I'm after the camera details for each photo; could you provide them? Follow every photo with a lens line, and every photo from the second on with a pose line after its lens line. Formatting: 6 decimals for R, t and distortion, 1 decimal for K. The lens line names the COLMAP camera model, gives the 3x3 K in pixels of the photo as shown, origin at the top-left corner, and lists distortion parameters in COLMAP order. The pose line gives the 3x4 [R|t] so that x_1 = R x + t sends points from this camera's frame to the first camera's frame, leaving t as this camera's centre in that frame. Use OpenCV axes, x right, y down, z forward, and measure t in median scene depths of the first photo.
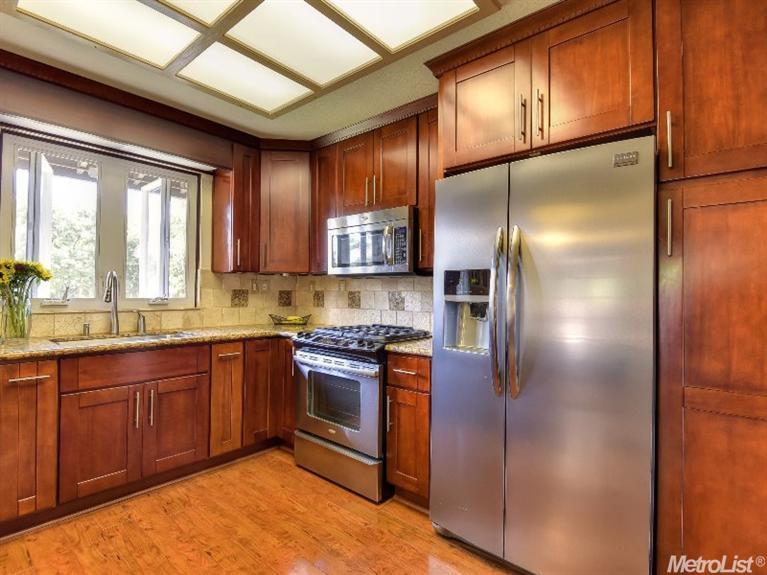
lens RADIAL K [[389.6, 0, 383.5], [0, 389.6, 287.5], [0, 0, 1]] dist [-0.009478, -0.001609]
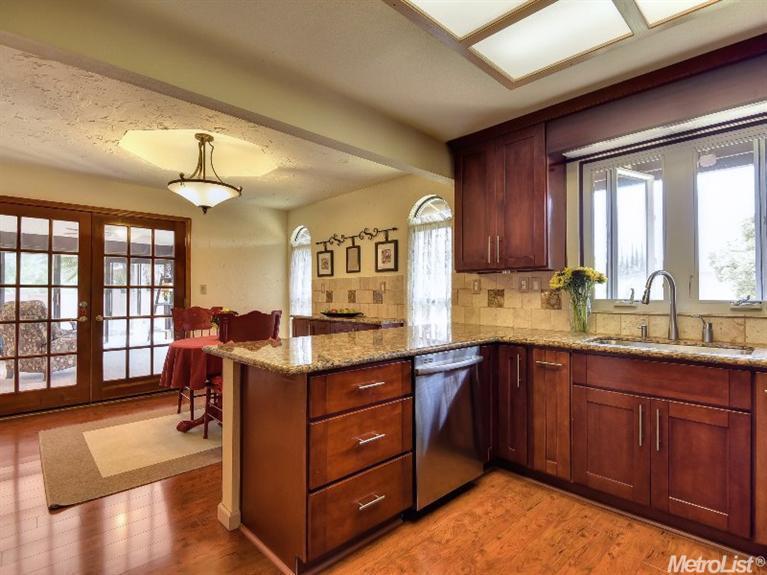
lens RADIAL K [[389.6, 0, 383.5], [0, 389.6, 287.5], [0, 0, 1]] dist [-0.009478, -0.001609]
pose [[-0.089345, -0.022508, -0.995746, 0.307149], [0.016451, 0.999575, -0.024071, 0.010347], [0.995865, -0.018531, -0.088936, 0.488598]]
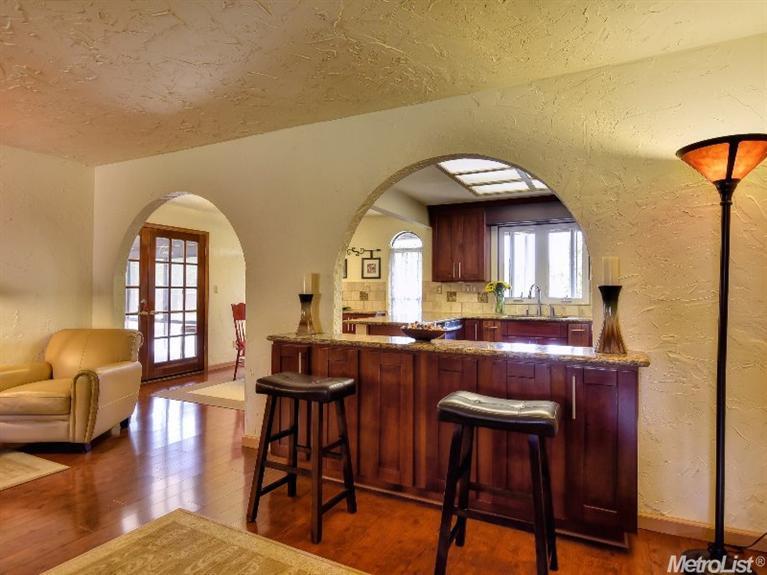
lens RADIAL K [[445.9, 0, 383.5], [0, 445.9, 287.5], [0, 0, 1]] dist [-0.000876, 0.000262]
pose [[0.256701, -0.019212, -0.966300, 1.547542], [0.013654, 0.999775, -0.016251, 0.003261], [0.966394, -0.009023, 0.256906, -0.423266]]
